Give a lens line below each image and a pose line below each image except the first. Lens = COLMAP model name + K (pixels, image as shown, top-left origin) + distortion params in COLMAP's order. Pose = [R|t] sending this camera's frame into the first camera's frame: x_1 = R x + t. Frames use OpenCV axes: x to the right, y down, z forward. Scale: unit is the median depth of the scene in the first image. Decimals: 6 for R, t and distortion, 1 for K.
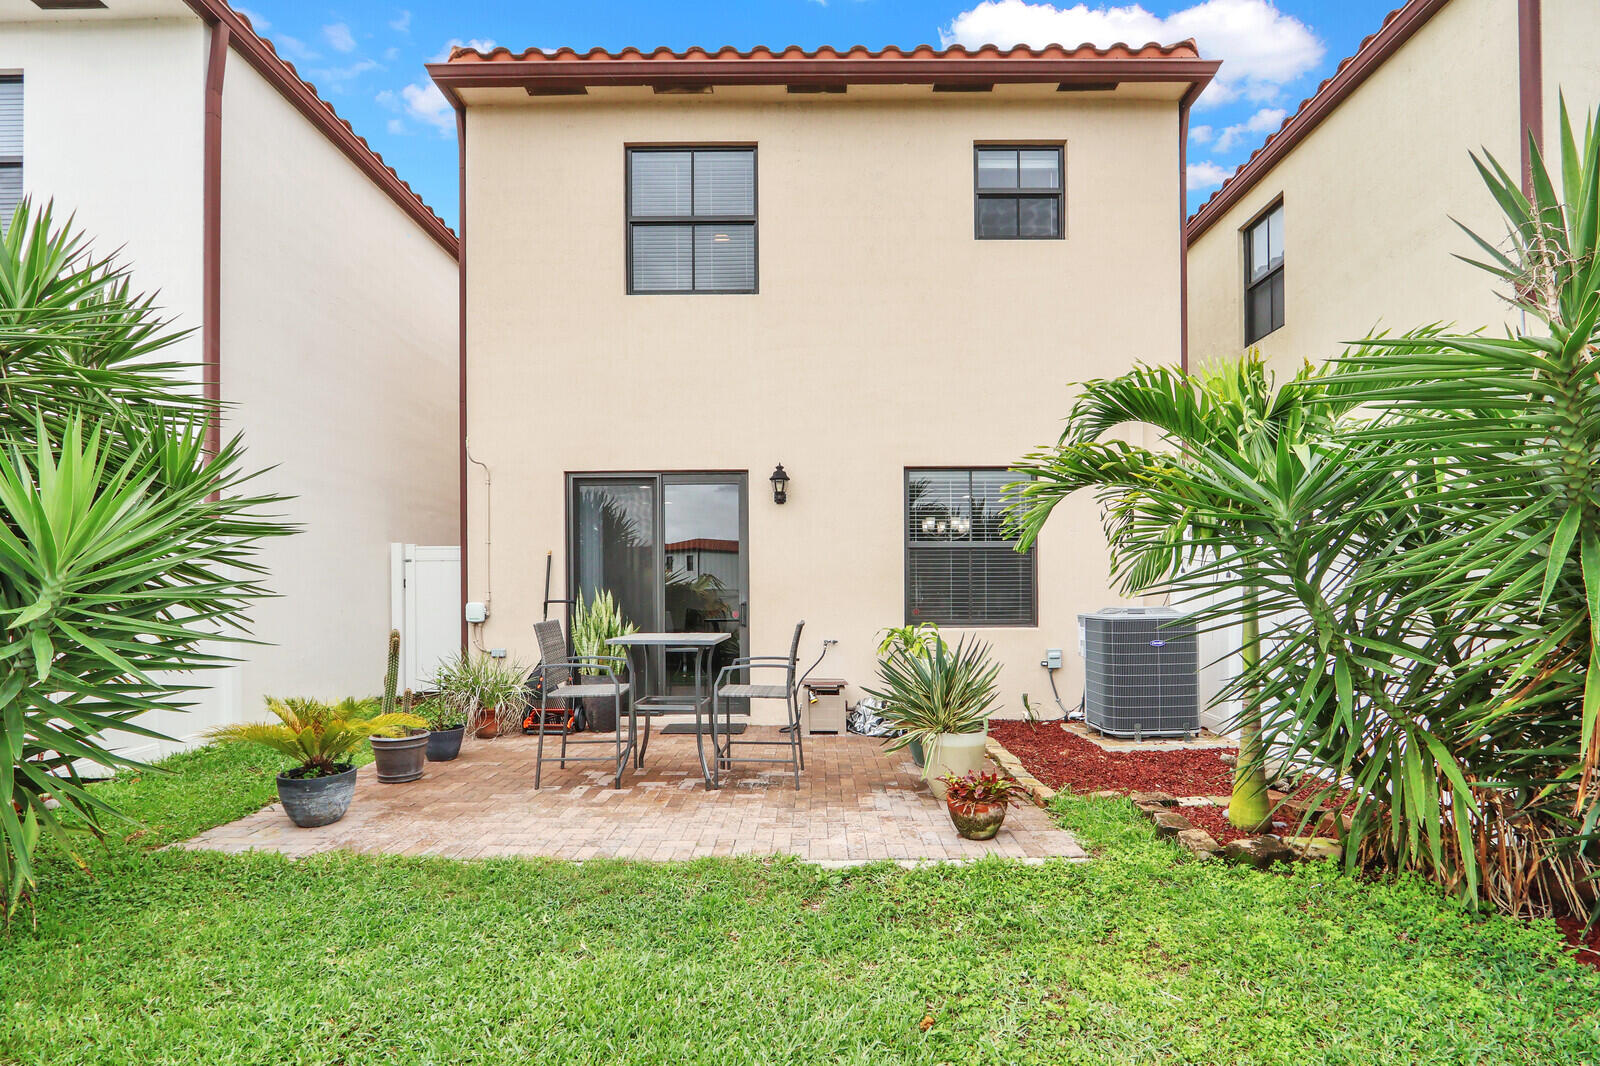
lens RADIAL K [[776.5, 0, 799.9], [0, 776.5, 599.5], [0, 0, 1]] dist [-0.004234, 0.000045]
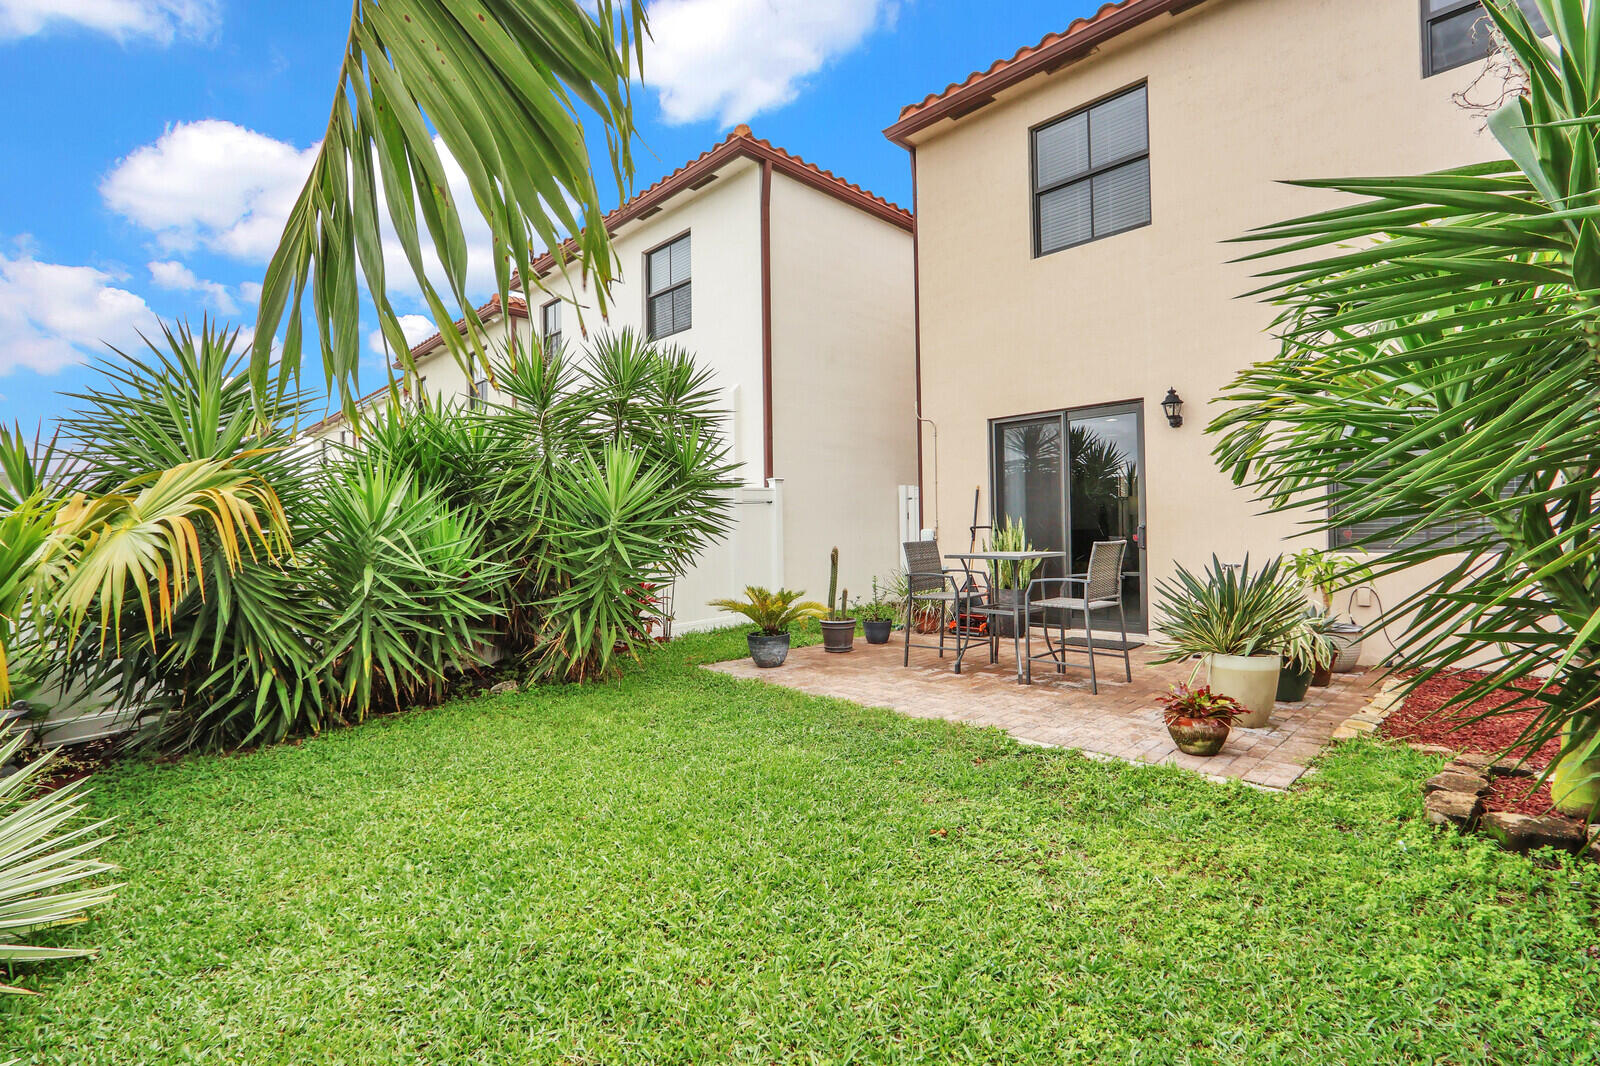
lens RADIAL K [[732.6, 0, 800.0], [0, 732.6, 533.0], [0, 0, 1]] dist [0.001915, 0.001013]
pose [[0.714478, -0.006636, -0.699626, 0.292840], [0.010195, 0.999948, 0.000927, 0.008352], [0.699583, -0.007795, 0.714508, -0.020170]]
